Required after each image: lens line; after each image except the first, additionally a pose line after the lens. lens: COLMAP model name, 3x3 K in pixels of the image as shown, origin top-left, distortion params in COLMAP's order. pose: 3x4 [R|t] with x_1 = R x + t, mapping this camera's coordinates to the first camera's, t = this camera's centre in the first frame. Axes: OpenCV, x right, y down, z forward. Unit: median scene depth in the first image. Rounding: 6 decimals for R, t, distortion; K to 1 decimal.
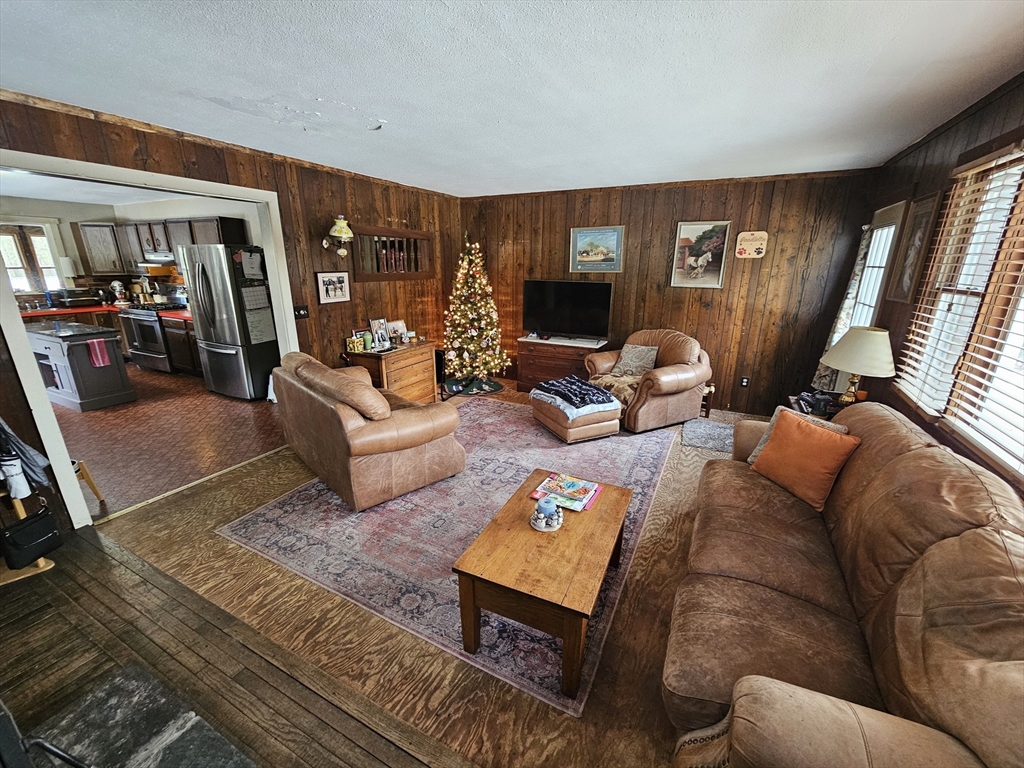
lens RADIAL K [[418.9, 0, 511.5], [0, 418.9, 386.8], [0, 0, 1]] dist [-0.004485, 0.001183]
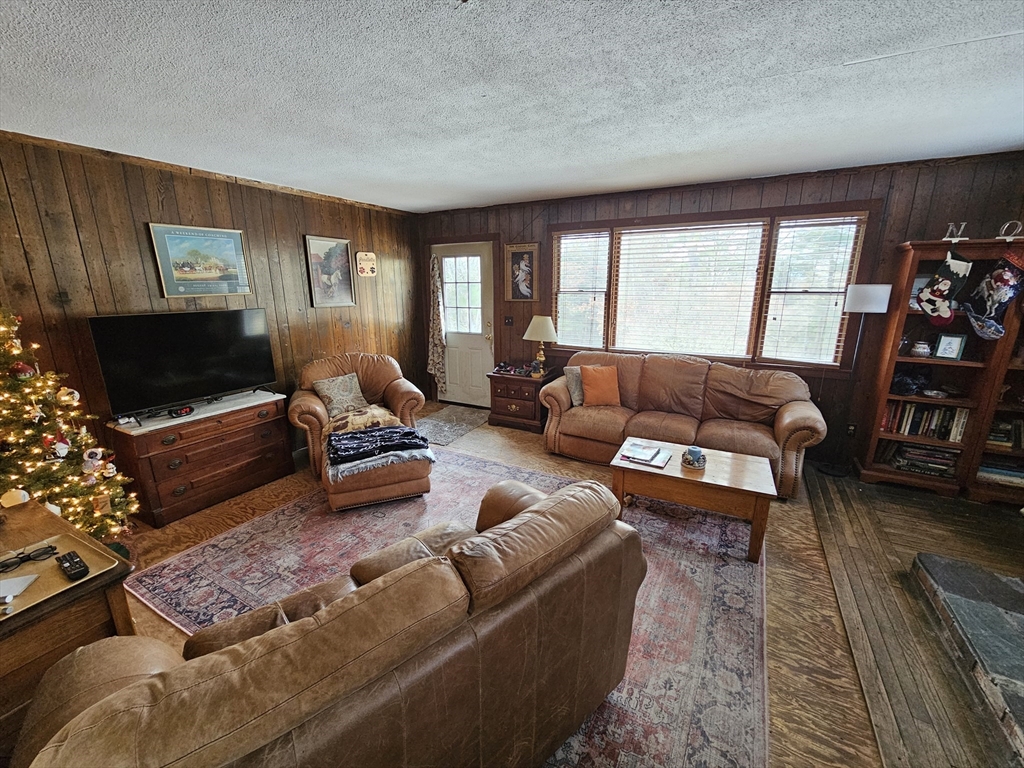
lens RADIAL K [[418.9, 0, 515.2], [0, 418.9, 388.6], [0, 0, 1]] dist [-0.004485, 0.001183]
pose [[0.030194, -0.246245, 0.968737, -0.592670], [0.293983, 0.928499, 0.226854, -0.189557], [-0.955334, 0.277943, 0.100427, 0.668543]]
